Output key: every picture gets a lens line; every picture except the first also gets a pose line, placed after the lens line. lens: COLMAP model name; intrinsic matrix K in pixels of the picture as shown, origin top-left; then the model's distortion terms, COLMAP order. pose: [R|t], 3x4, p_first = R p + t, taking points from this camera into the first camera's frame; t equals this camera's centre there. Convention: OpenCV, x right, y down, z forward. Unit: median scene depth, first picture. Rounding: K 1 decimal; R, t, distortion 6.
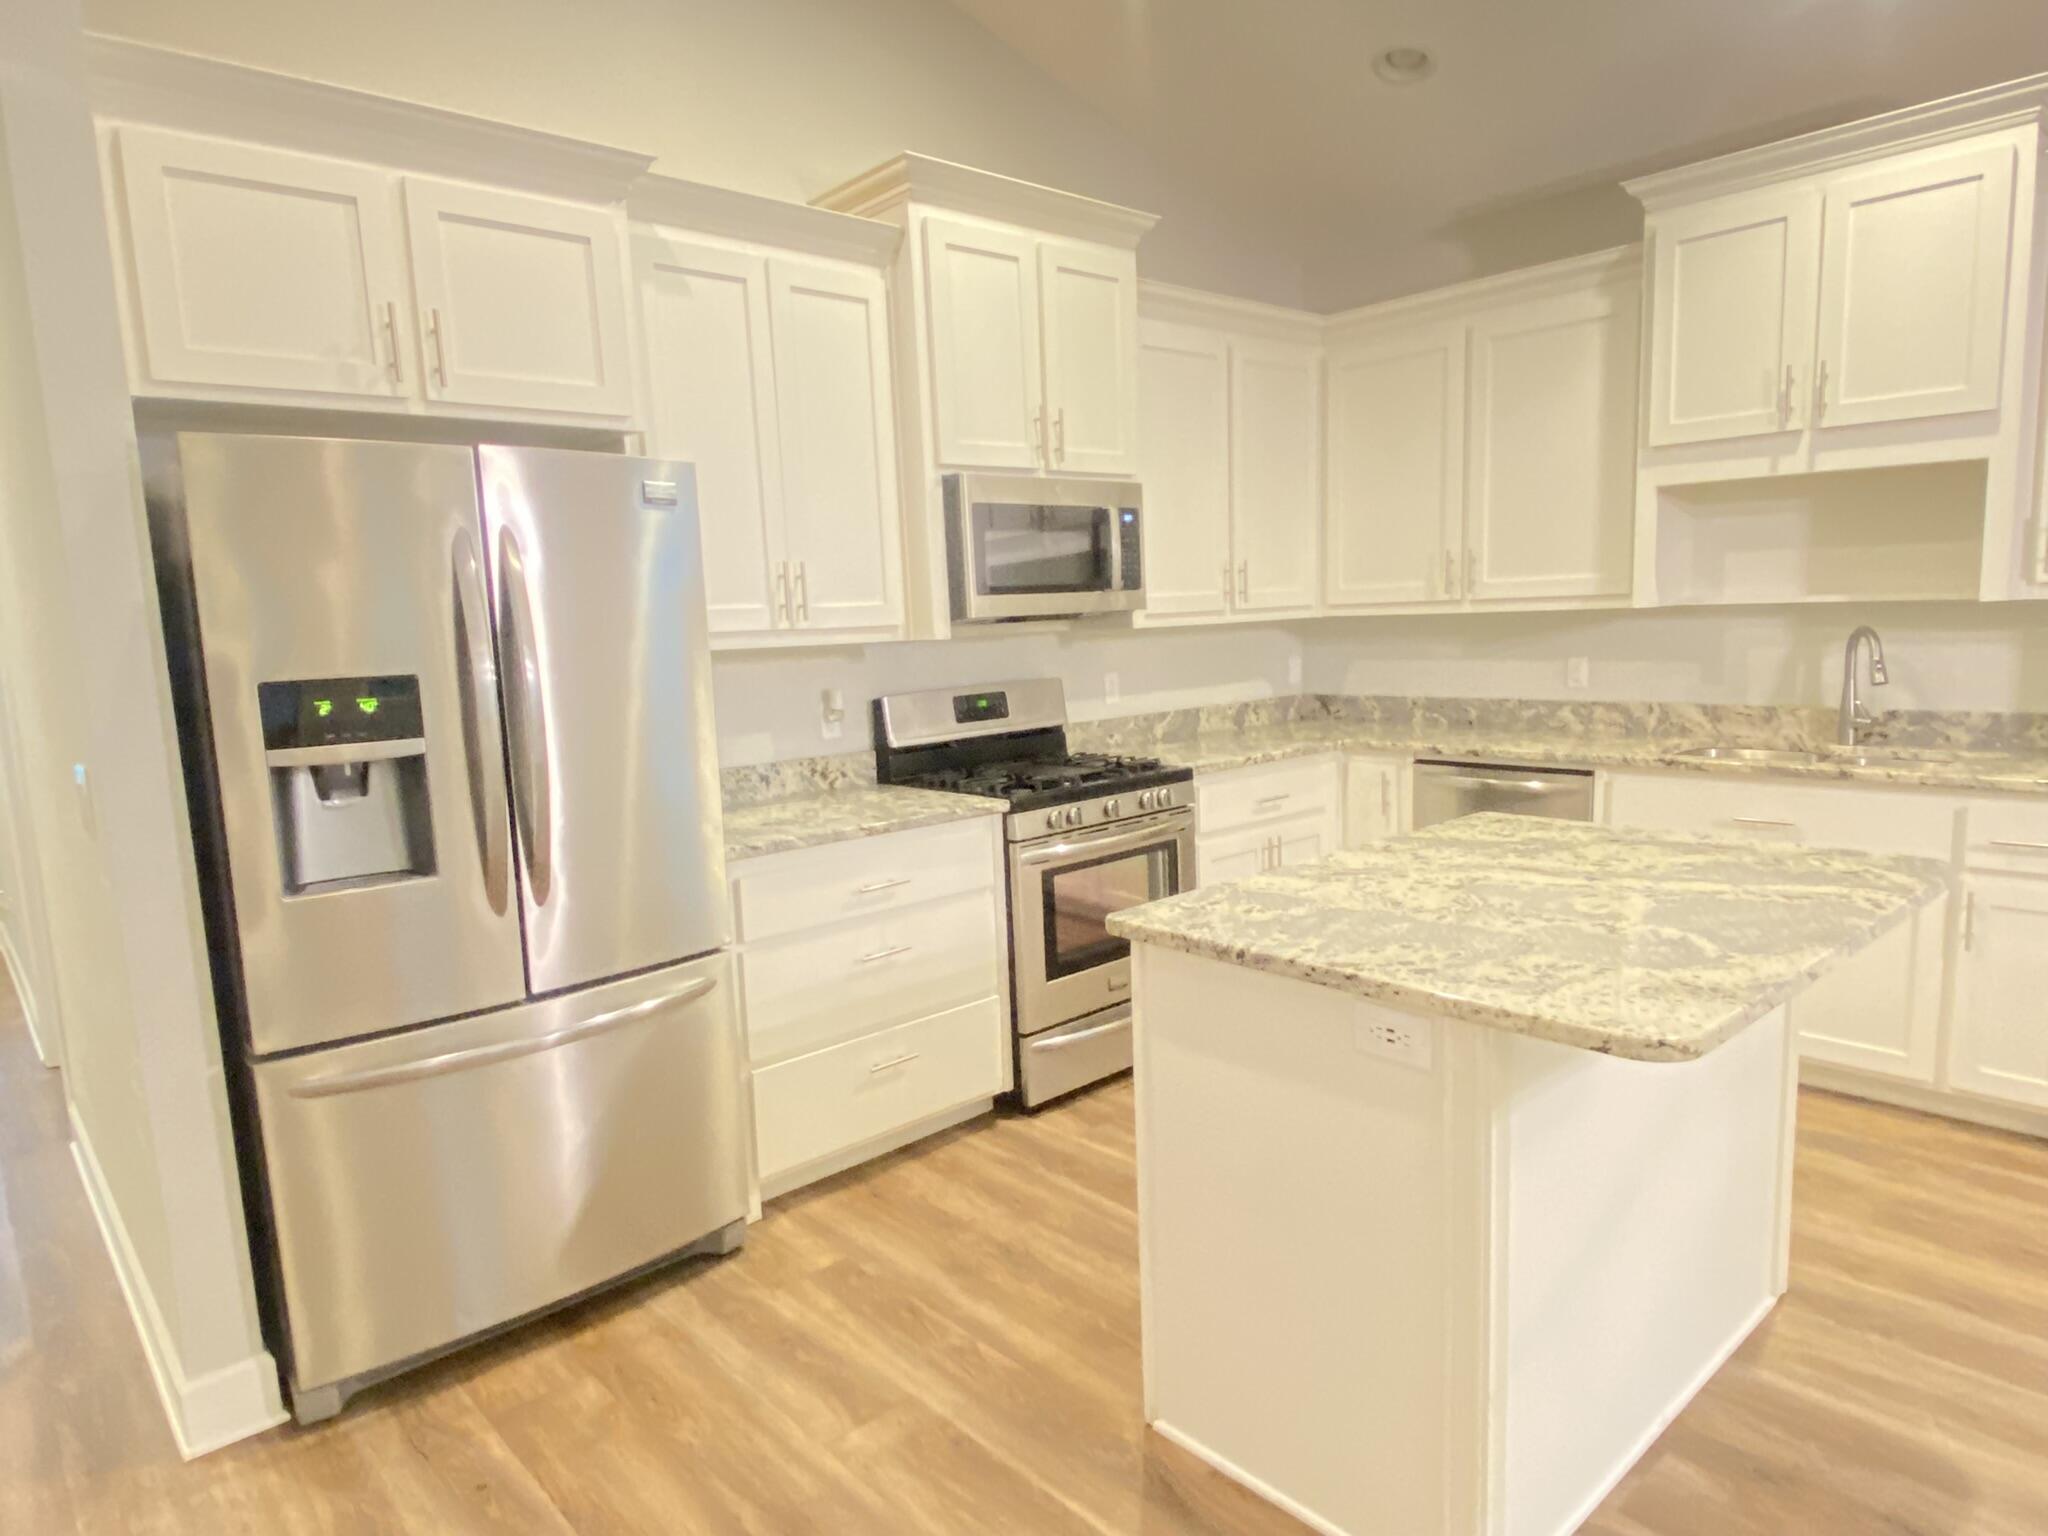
lens RADIAL K [[1233.7, 0, 1023.7], [0, 1233.7, 787.6], [0, 0, 1]] dist [0.063856, -0.069101]
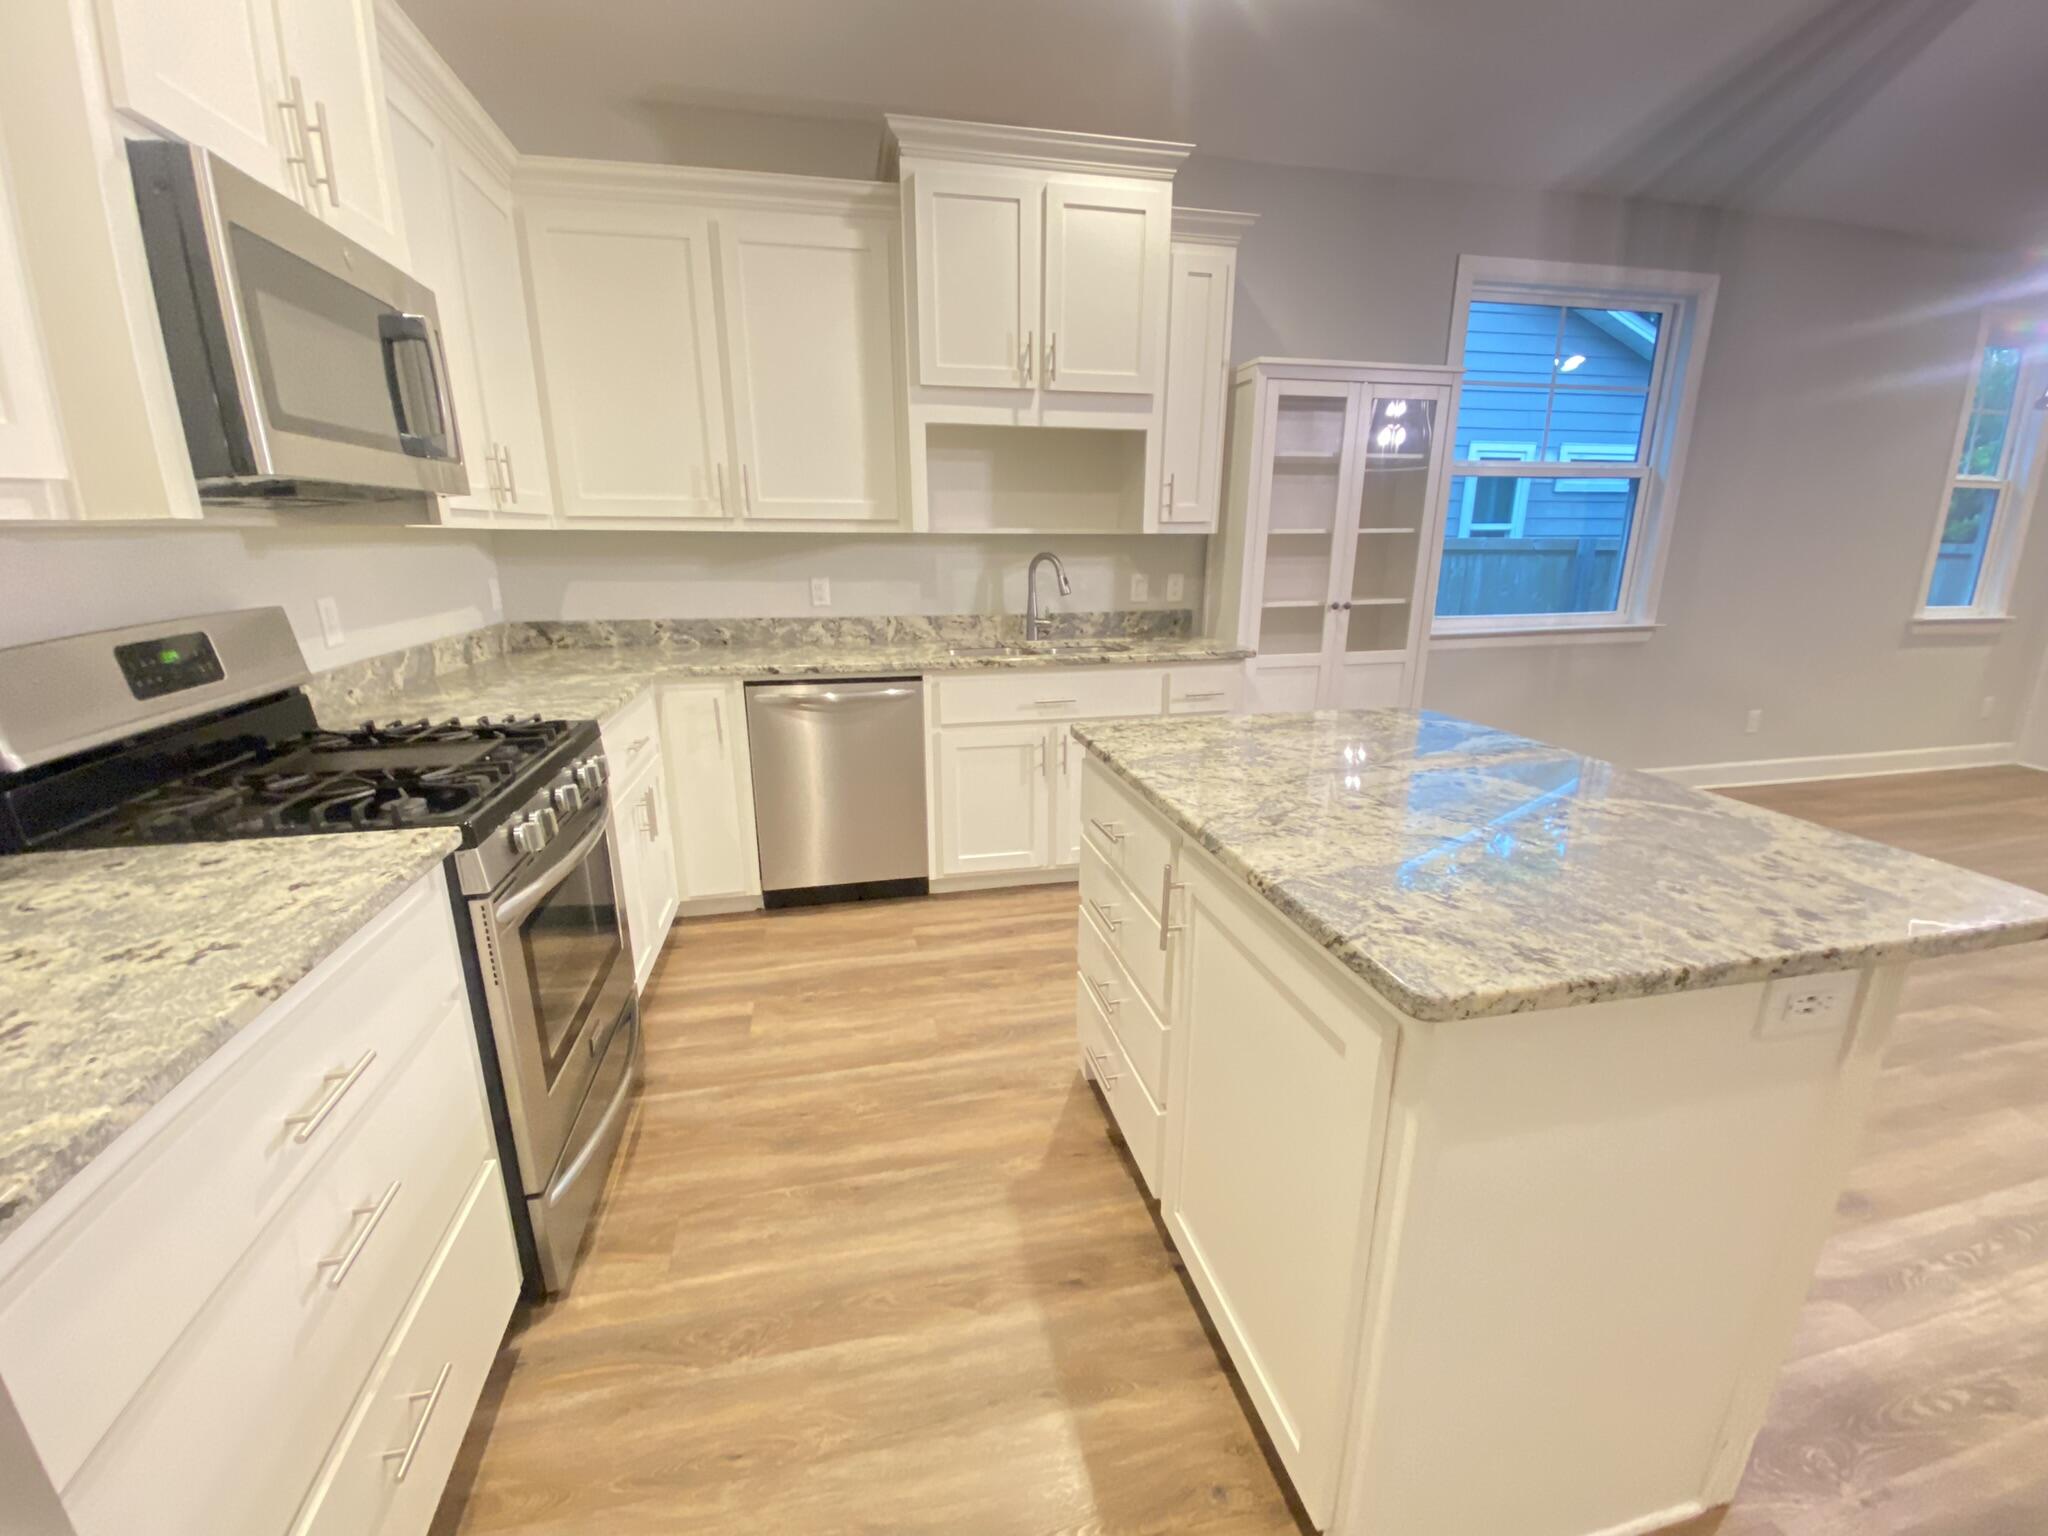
lens RADIAL K [[850.8, 0, 1017.1], [0, 850.8, 776.9], [0, 0, 1]] dist [0.048556, -0.038363]
pose [[0.494259, -0.196034, 0.846923, -0.193100], [0.105963, 0.980564, 0.165128, -0.044293], [-0.862833, 0.008127, 0.505424, 0.550353]]
